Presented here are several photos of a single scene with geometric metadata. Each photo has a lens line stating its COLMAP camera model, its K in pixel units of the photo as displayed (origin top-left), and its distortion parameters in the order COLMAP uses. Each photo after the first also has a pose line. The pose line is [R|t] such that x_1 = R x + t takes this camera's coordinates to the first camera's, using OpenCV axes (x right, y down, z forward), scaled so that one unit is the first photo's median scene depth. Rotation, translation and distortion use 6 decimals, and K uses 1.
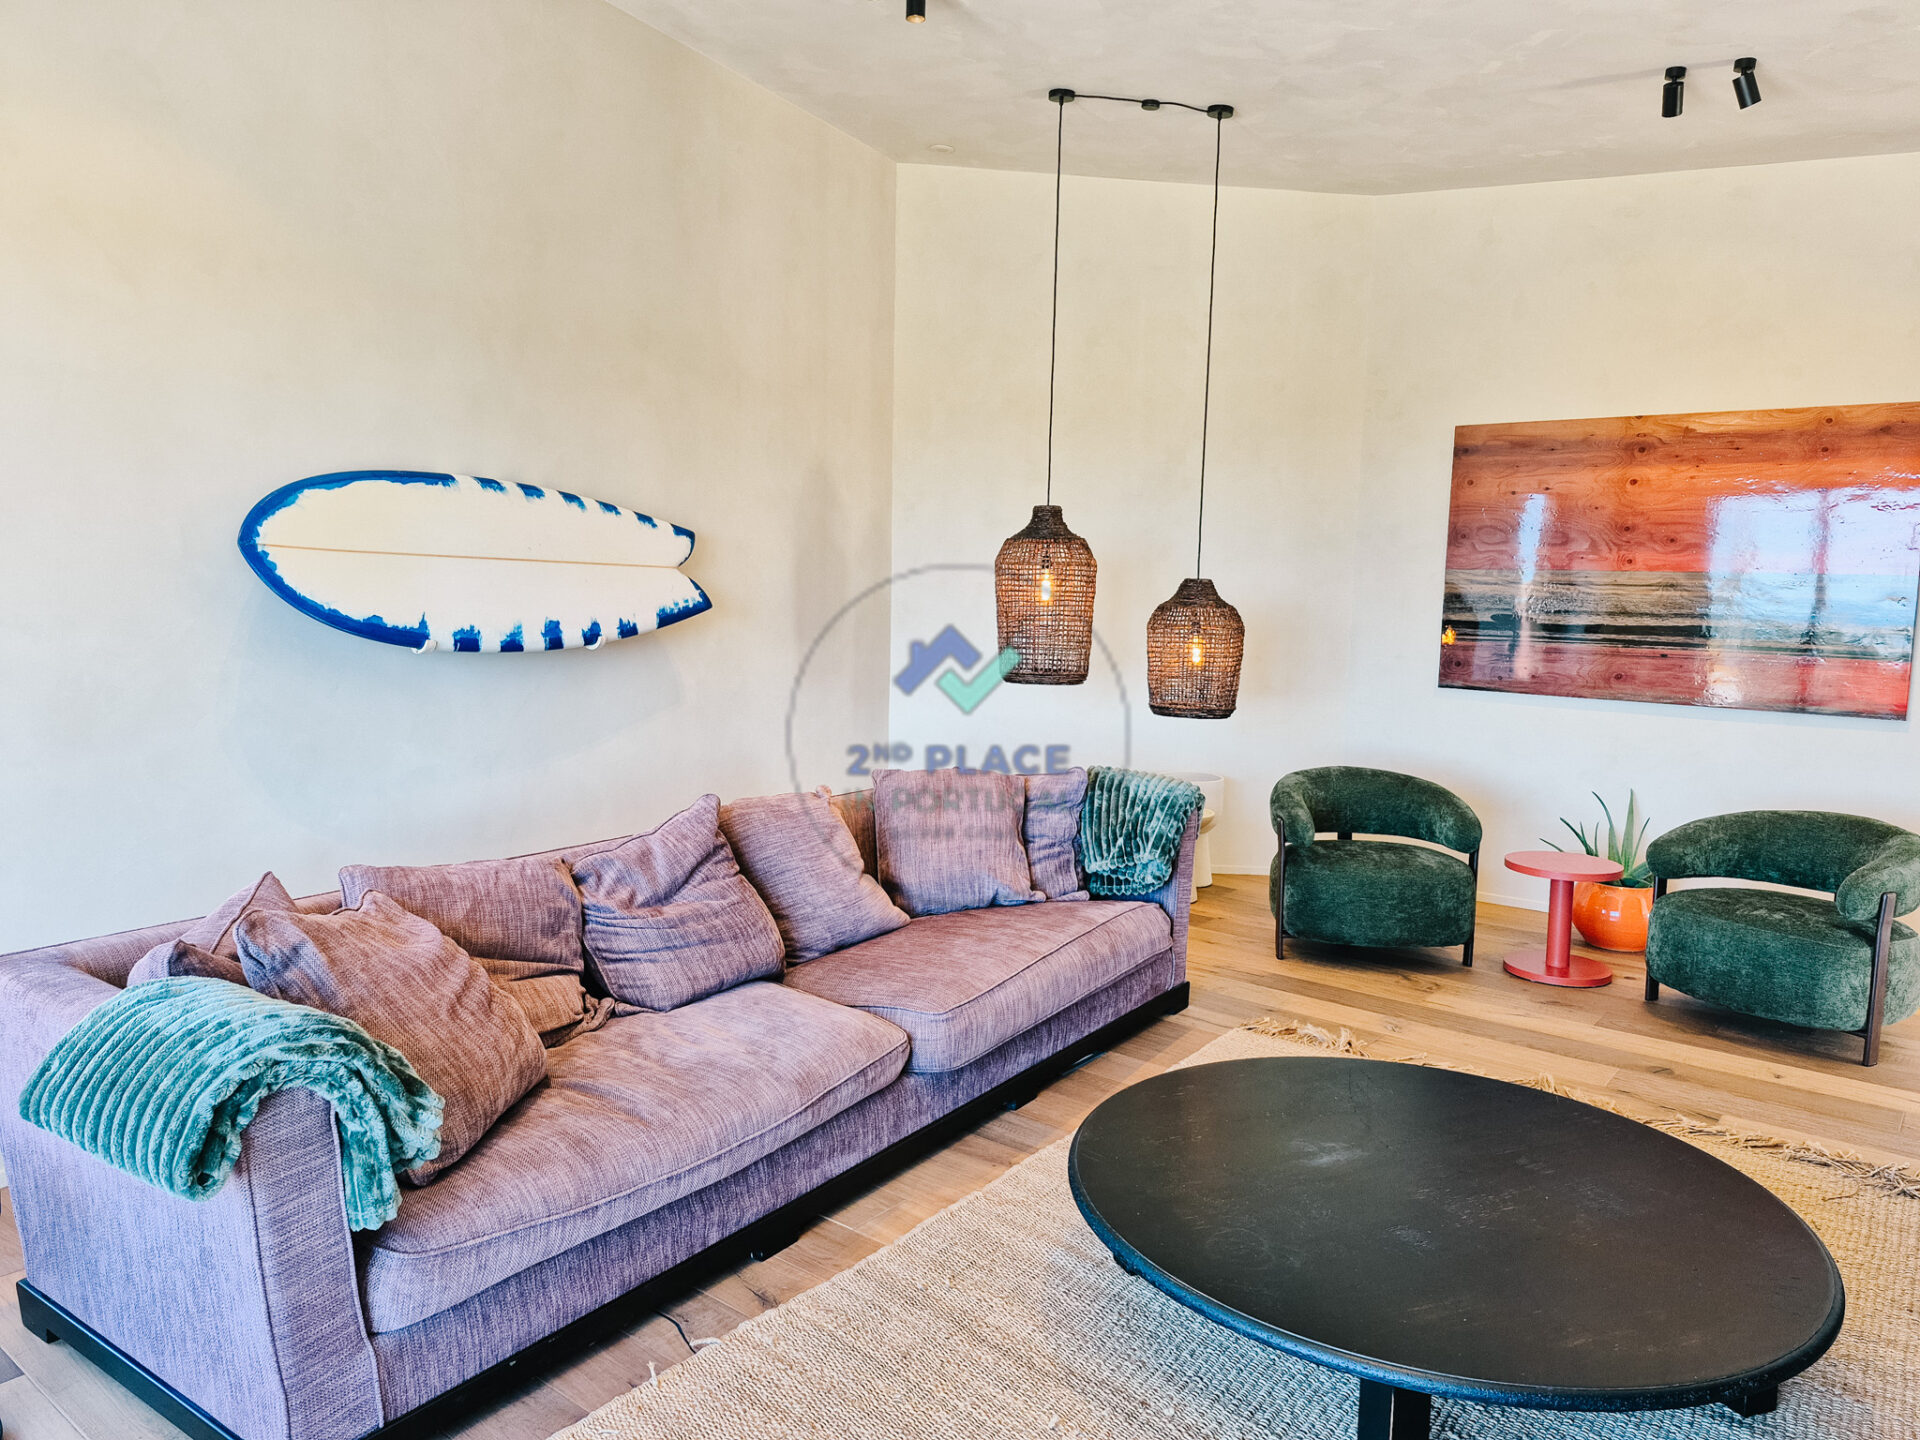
lens RADIAL K [[1332.9, 0, 952.5], [0, 1332.9, 699.5], [0, 0, 1]] dist [0.056377, -0.039011]
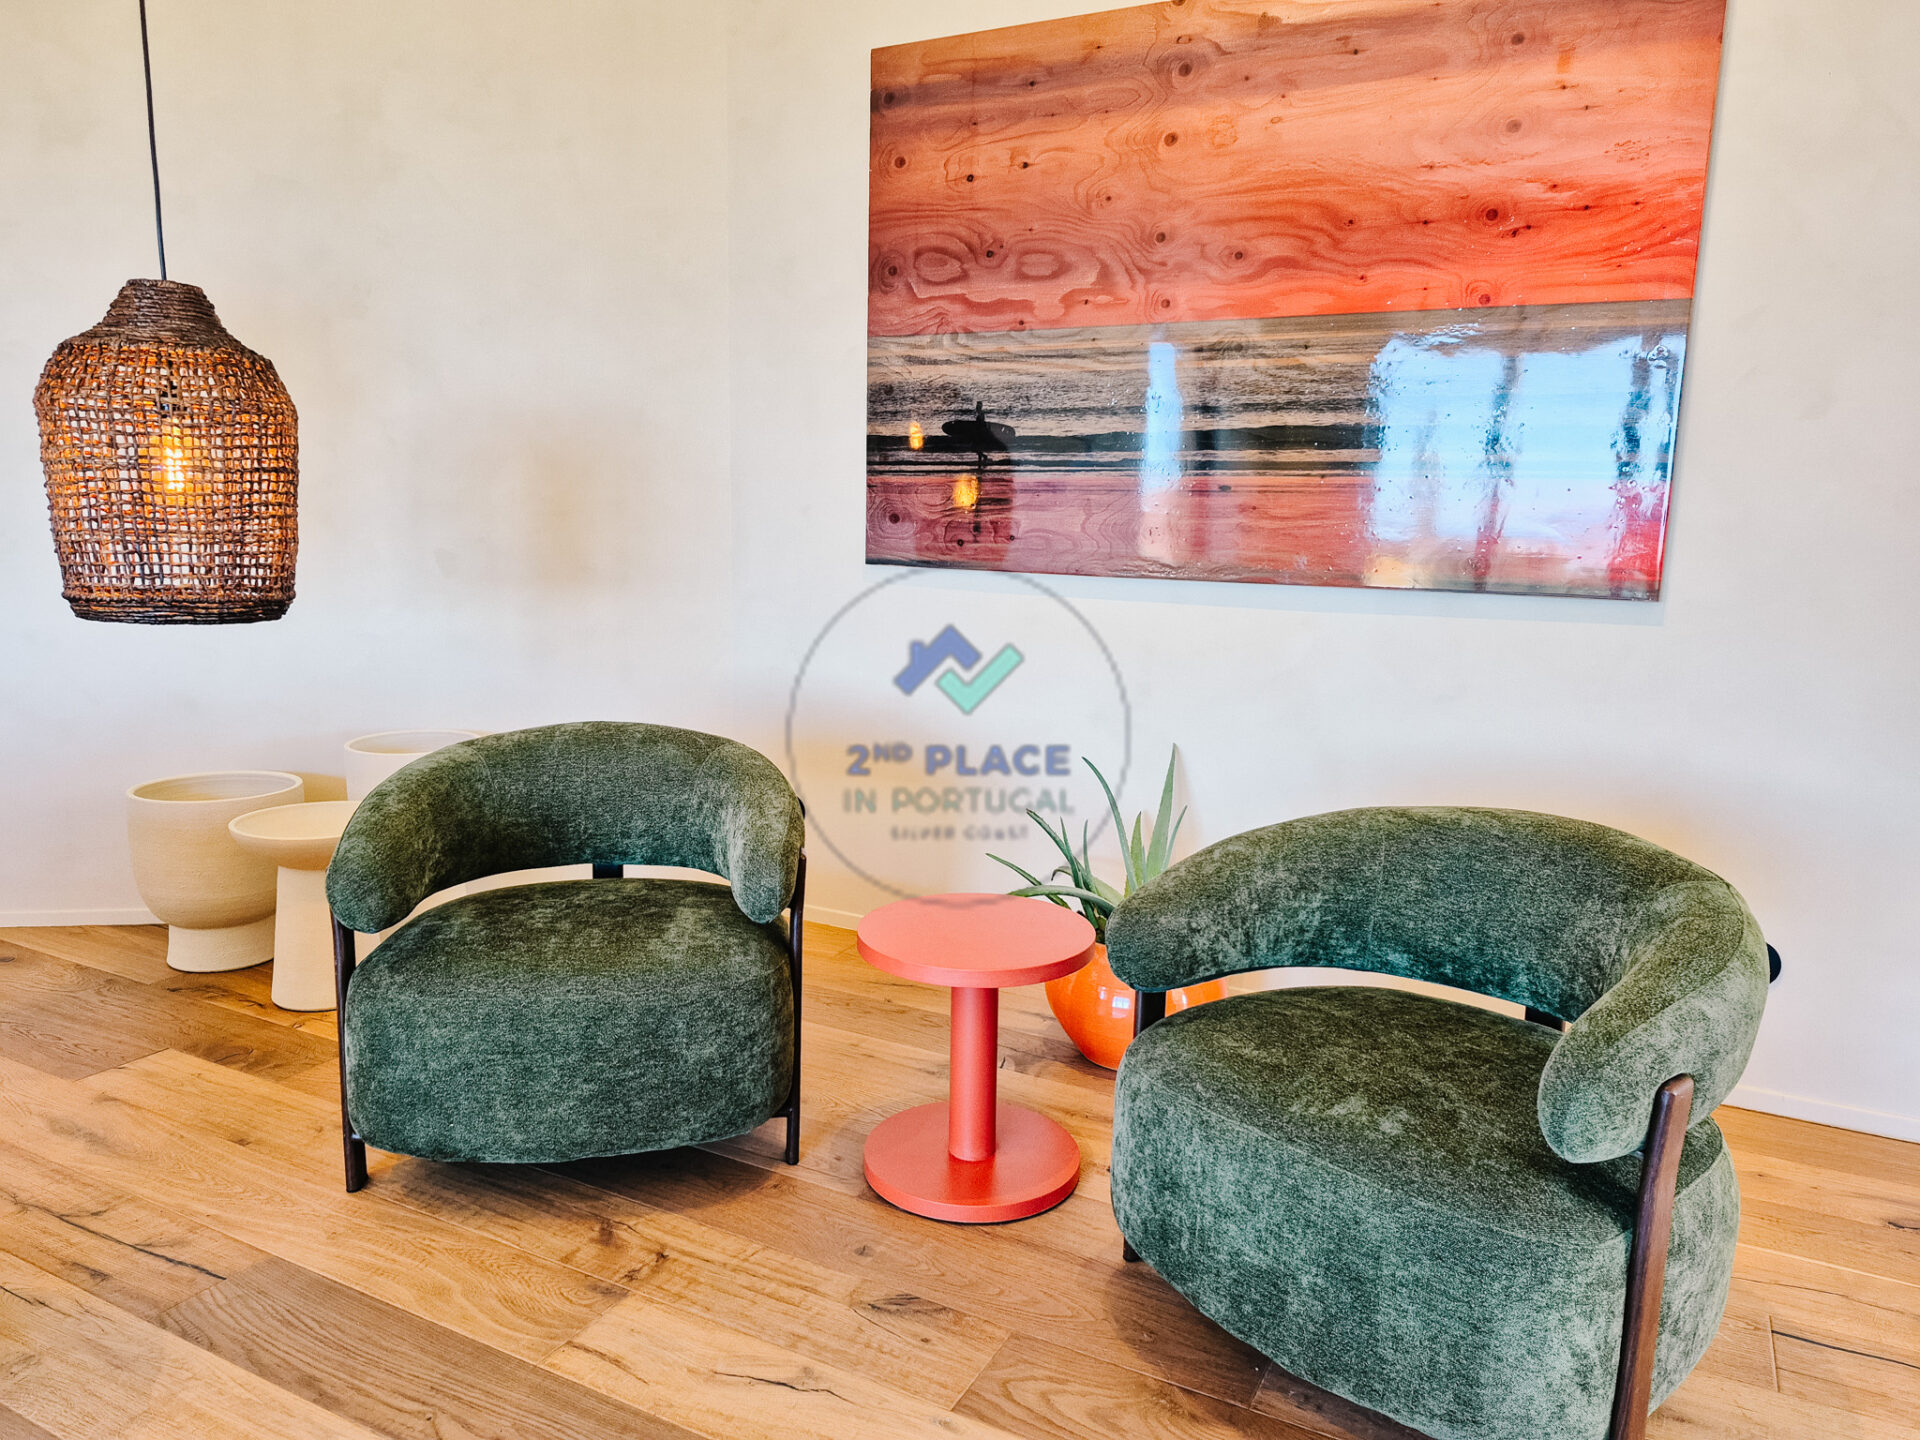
lens RADIAL K [[1332.9, 0, 952.1], [0, 1332.9, 715.3], [0, 0, 1]] dist [0.056377, -0.039011]
pose [[0.982368, -0.027222, 0.184967, 0.400229], [0.015411, 0.997767, 0.064996, 0.023086], [-0.186323, -0.060999, 0.980593, 0.627417]]
